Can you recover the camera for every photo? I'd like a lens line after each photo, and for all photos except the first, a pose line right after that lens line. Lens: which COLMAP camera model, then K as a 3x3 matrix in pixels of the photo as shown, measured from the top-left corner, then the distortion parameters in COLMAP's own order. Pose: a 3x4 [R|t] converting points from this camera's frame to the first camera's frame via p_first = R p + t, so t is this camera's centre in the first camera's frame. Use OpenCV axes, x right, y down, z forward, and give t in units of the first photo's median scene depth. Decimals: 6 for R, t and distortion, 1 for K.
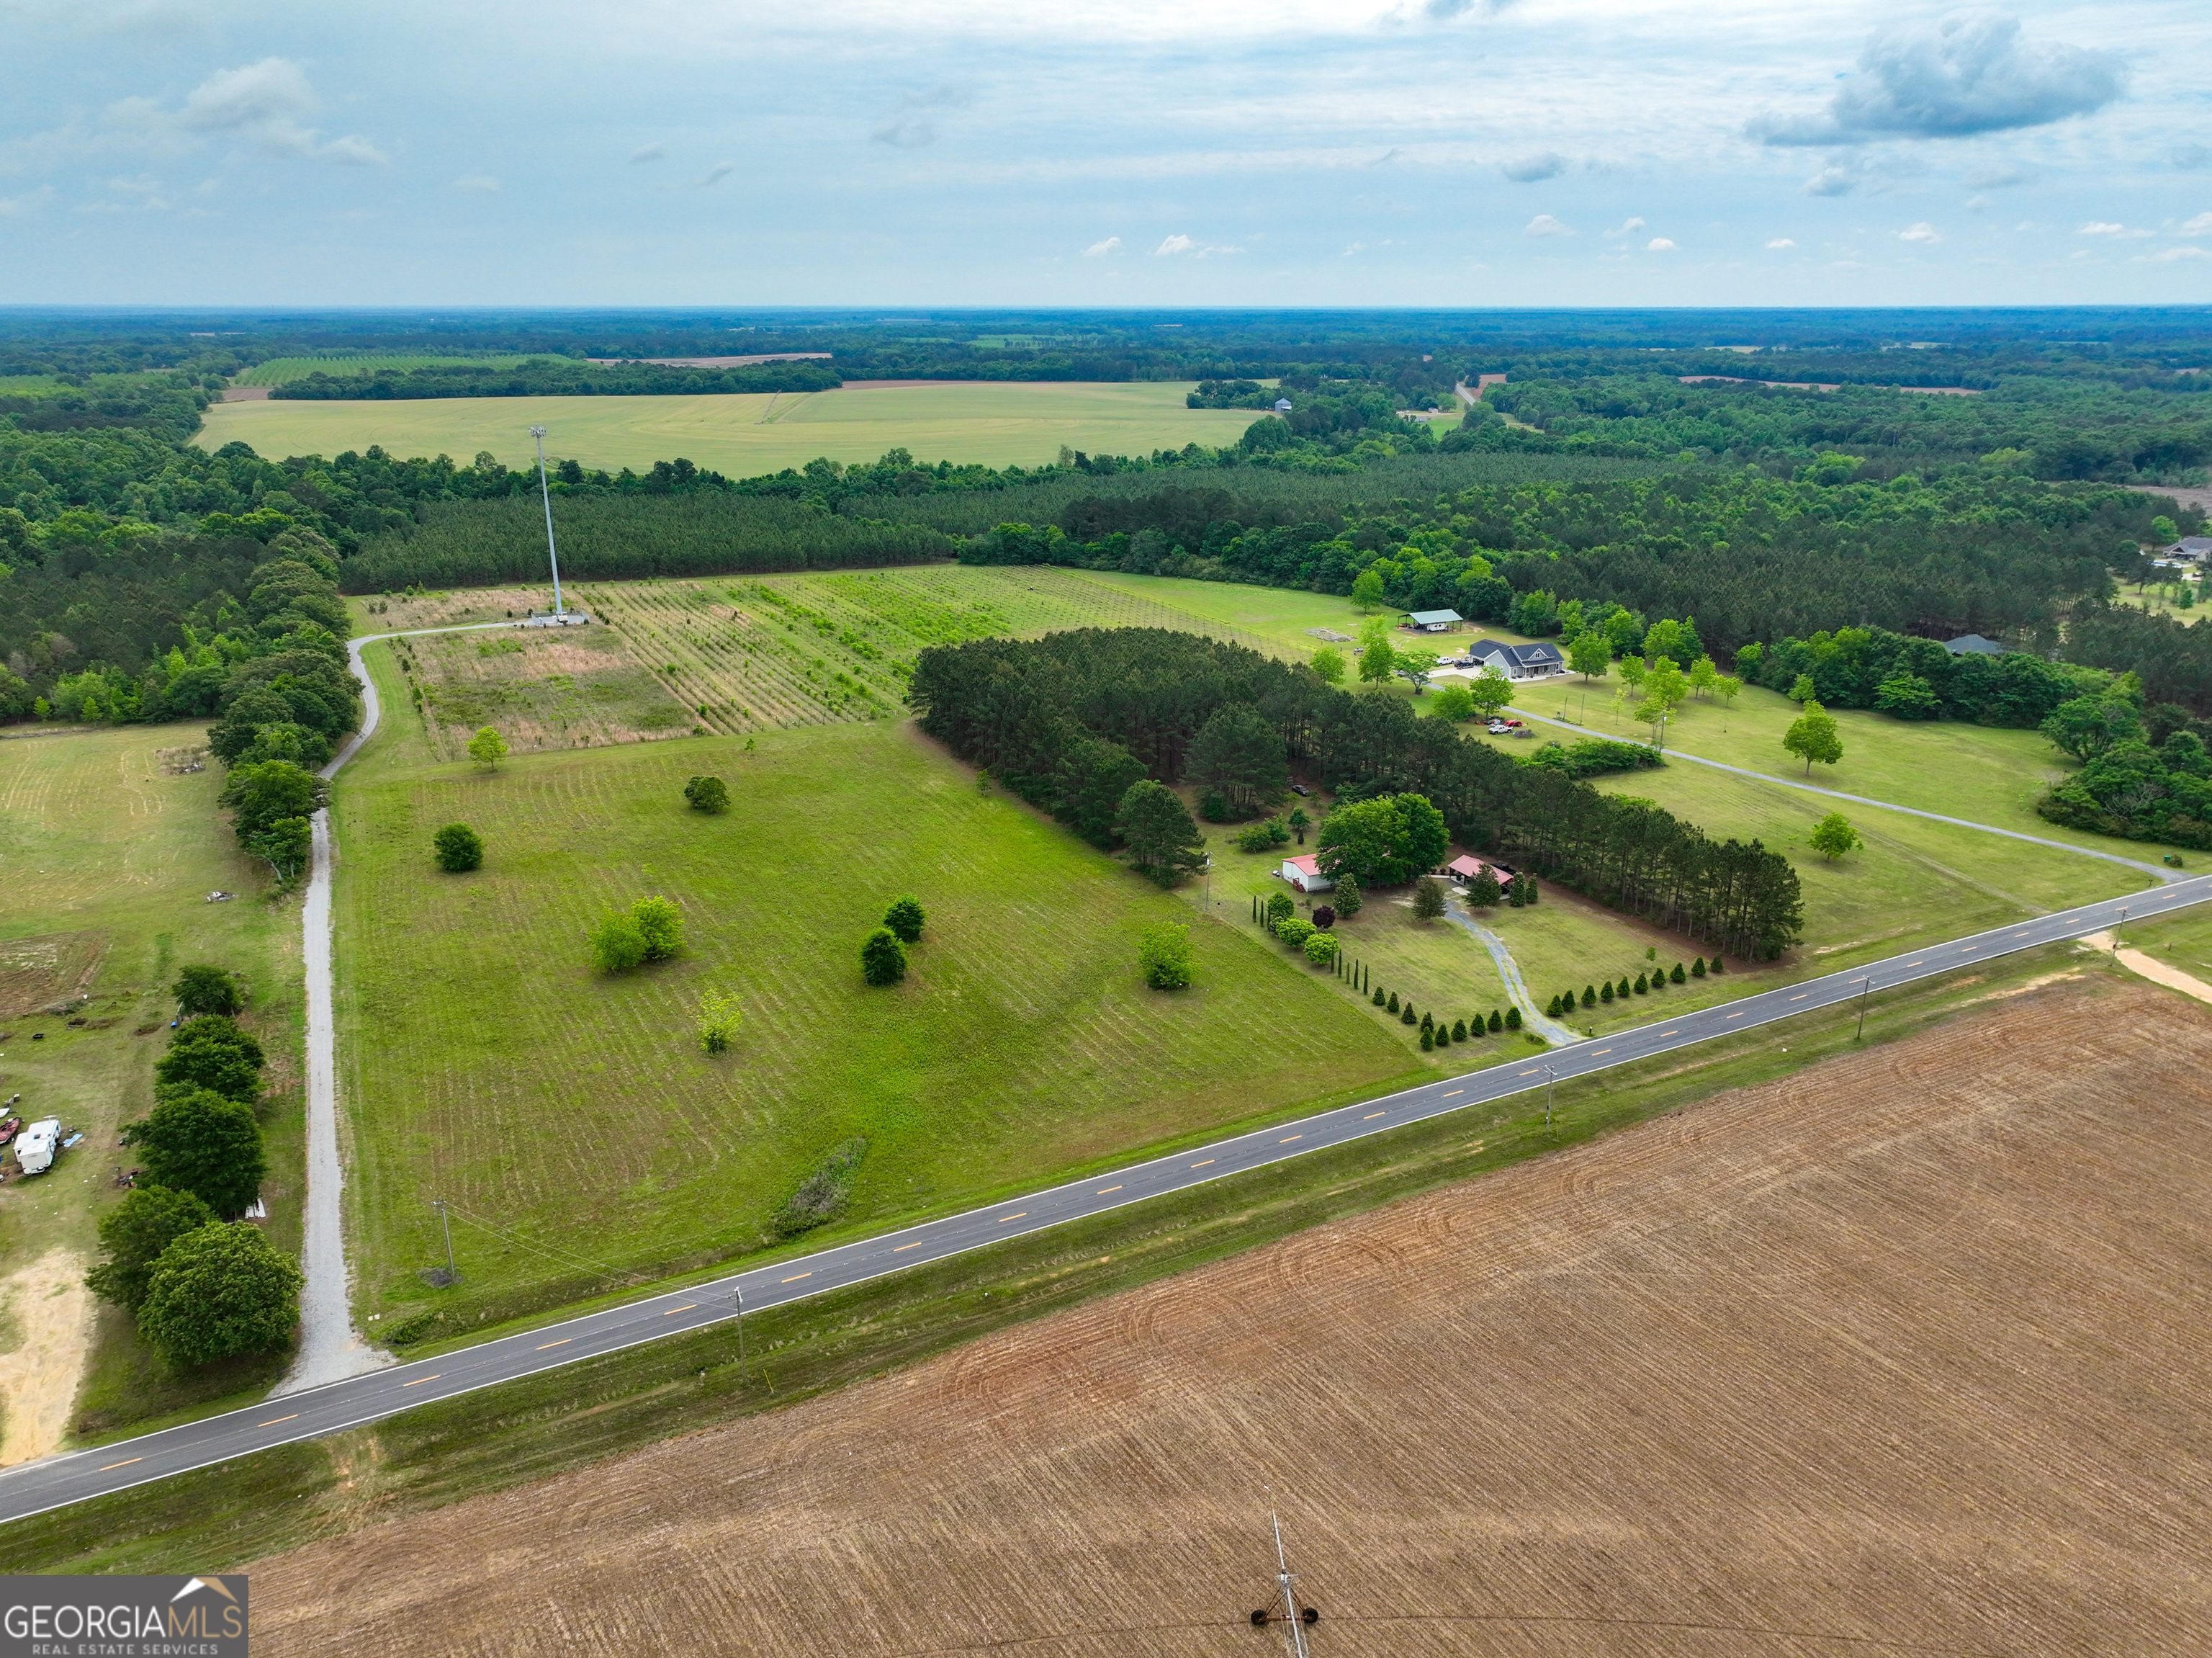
lens RADIAL K [[1545.9, 0, 1107.6], [0, 1545.9, 825.8], [0, 0, 1]] dist [0.005452, 0.006815]
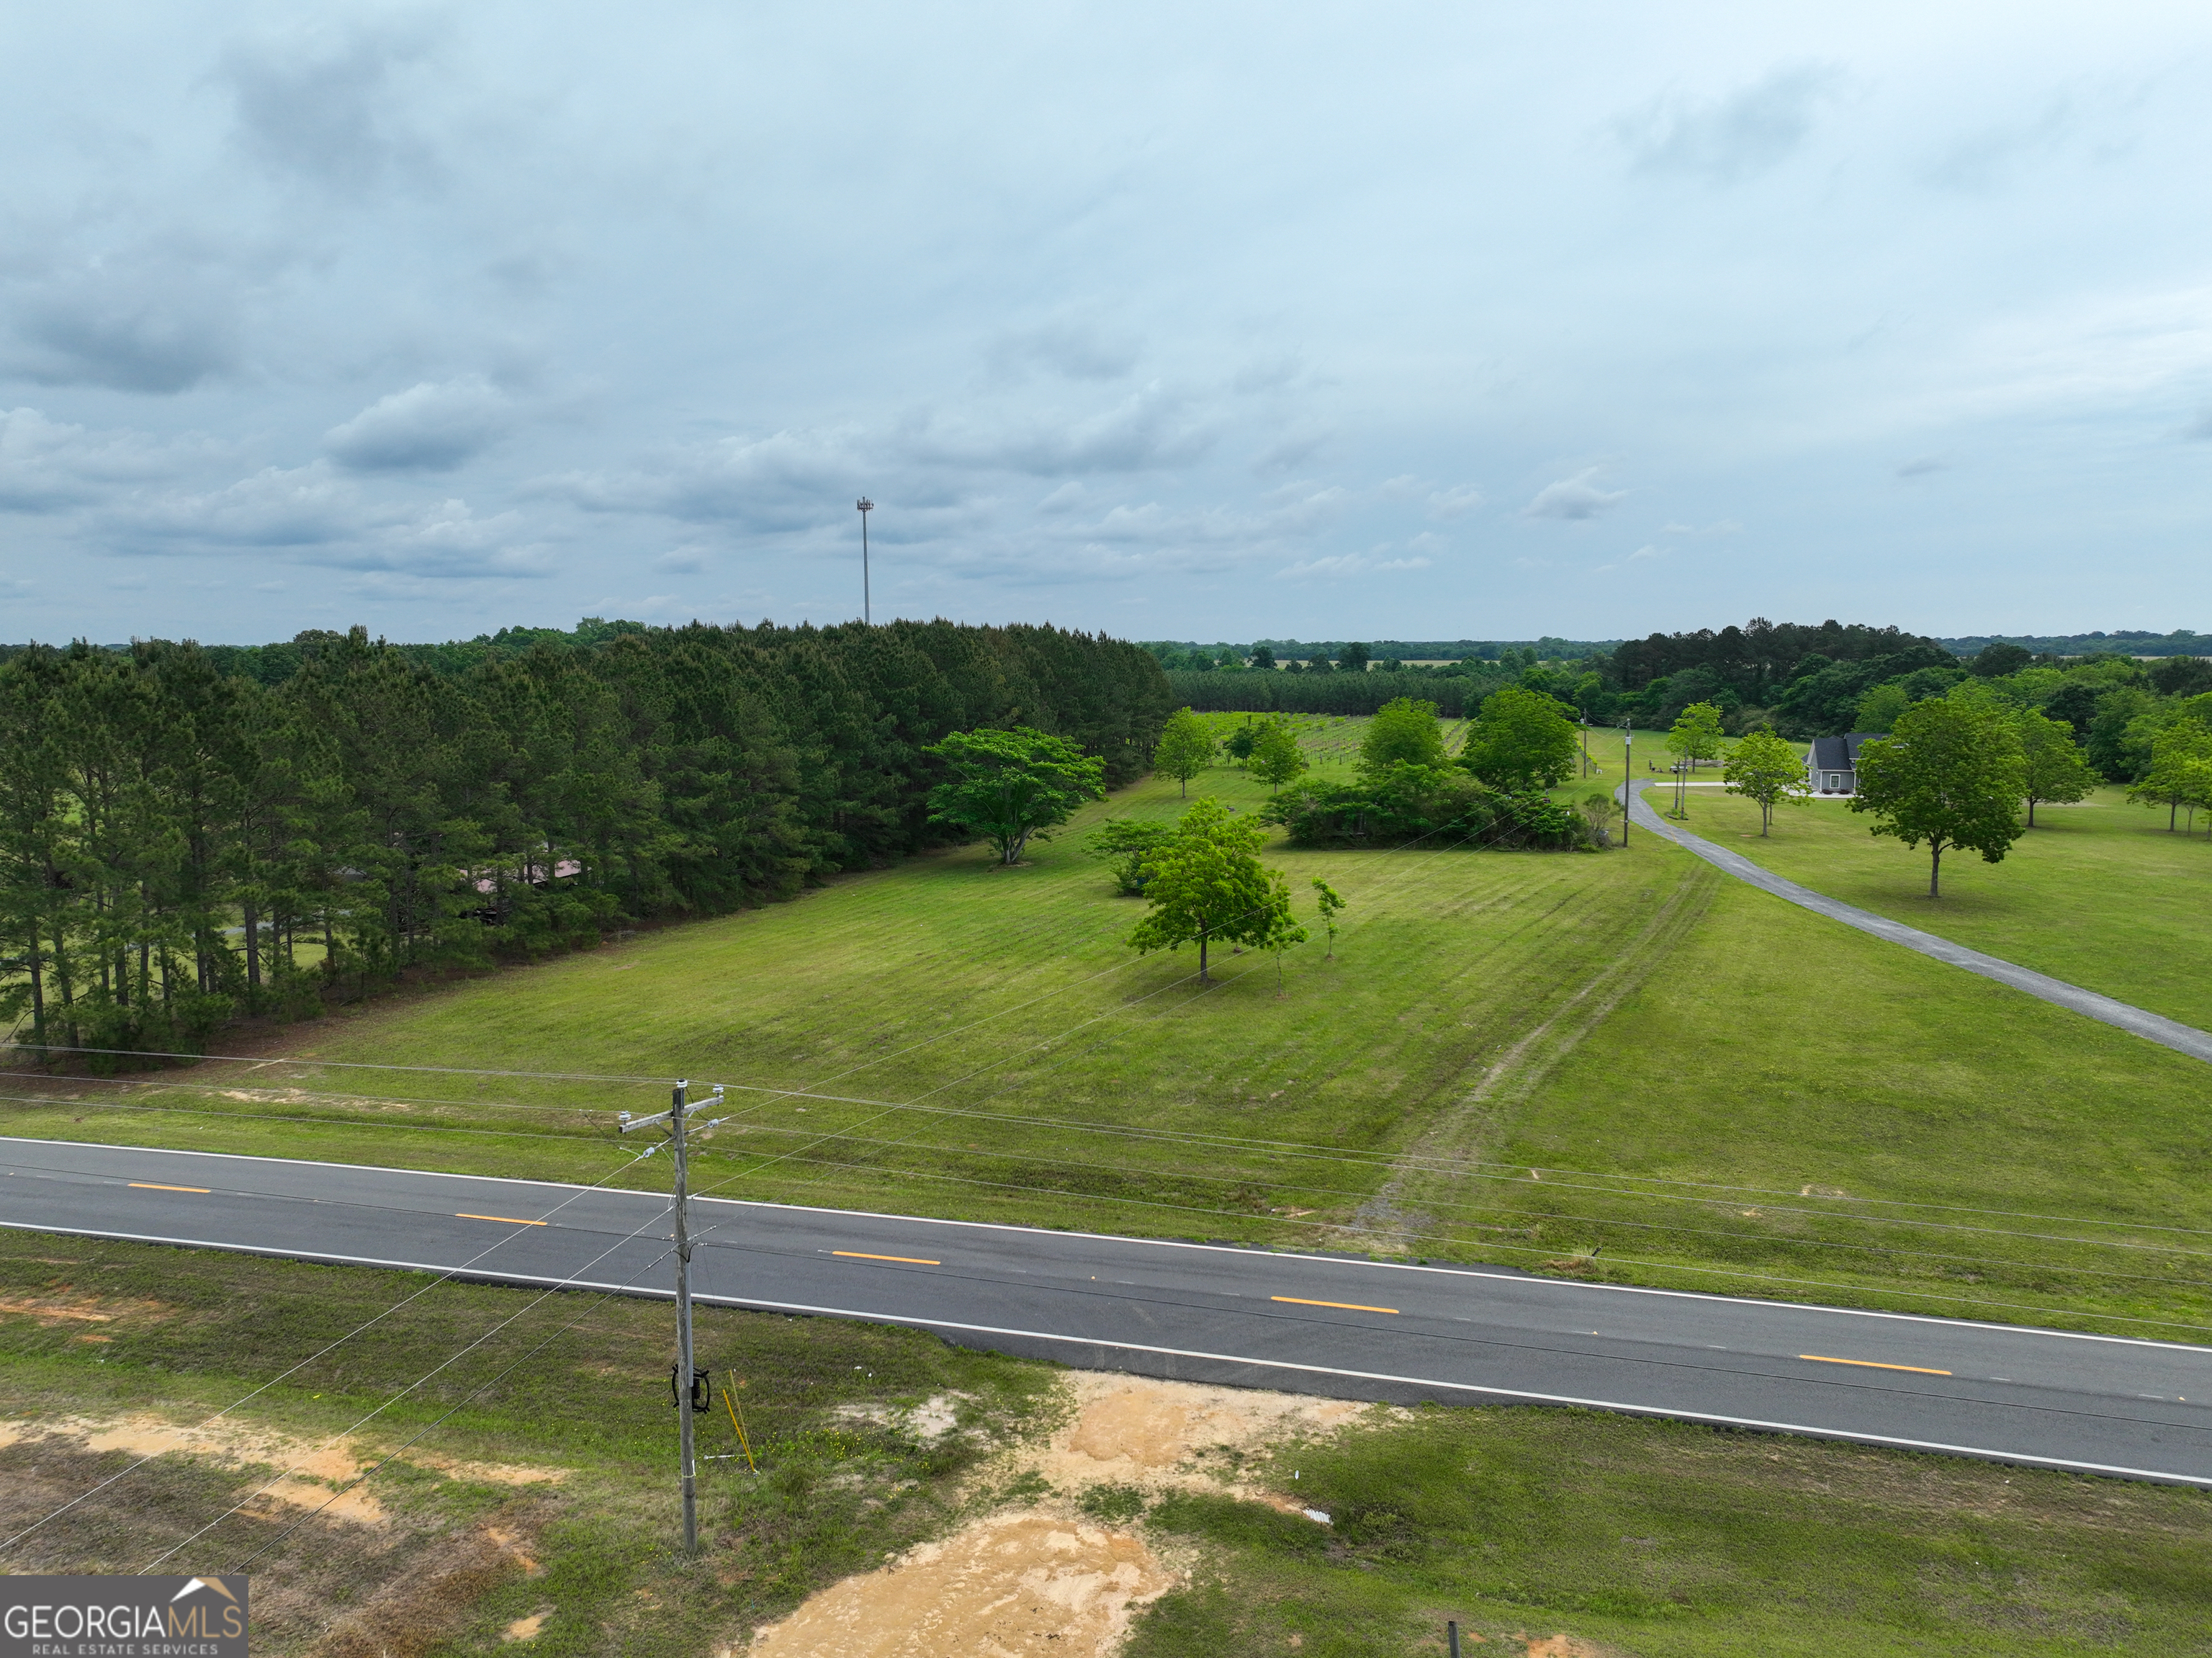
lens RADIAL K [[1545.9, 0, 1109.2], [0, 1545.9, 832.6], [0, 0, 1]] dist [0.005452, 0.006815]
pose [[0.745127, 0.077247, -0.662433, 0.773460], [-0.211162, 0.969494, -0.124468, 0.043321], [0.632610, 0.232625, 0.738708, 0.941869]]
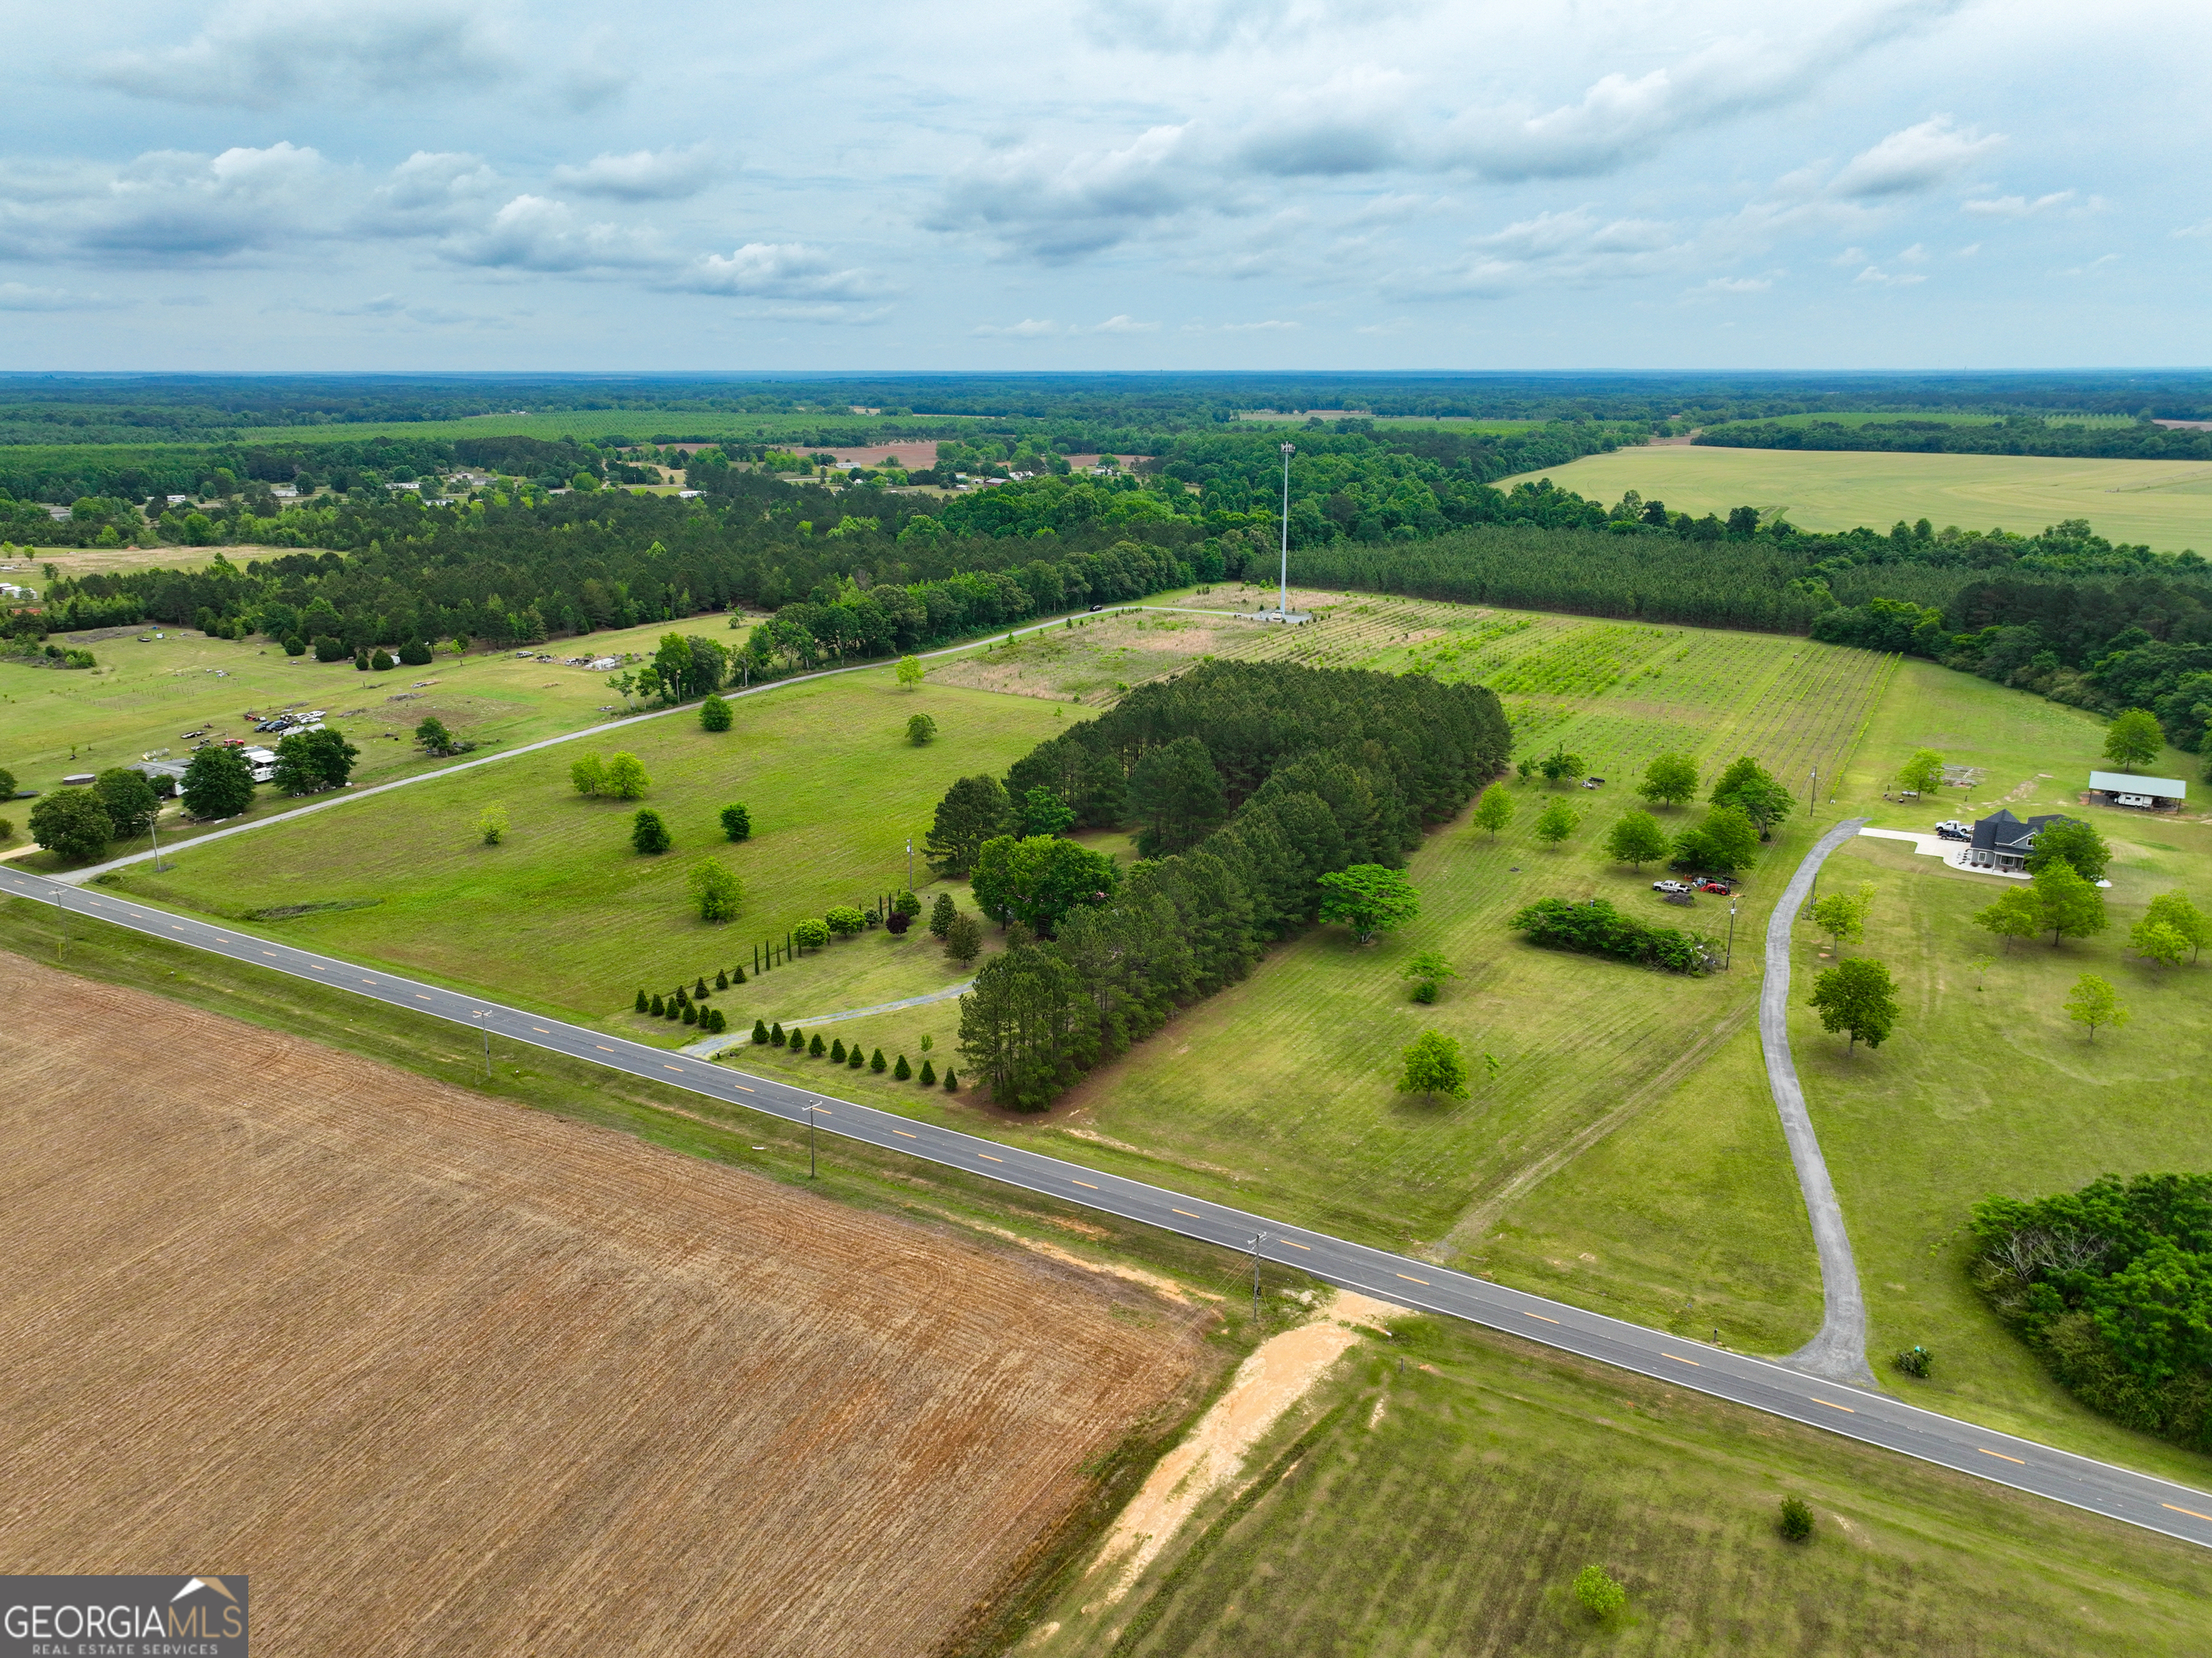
lens RADIAL K [[1545.9, 0, 1112.6], [0, 1545.9, 840.5], [0, 0, 1]] dist [0.005452, 0.006815]
pose [[0.552969, 0.245382, -0.796249, 1.086184], [-0.268033, 0.957240, 0.108854, -0.146608], [0.788913, 0.153228, 0.595095, 0.580429]]
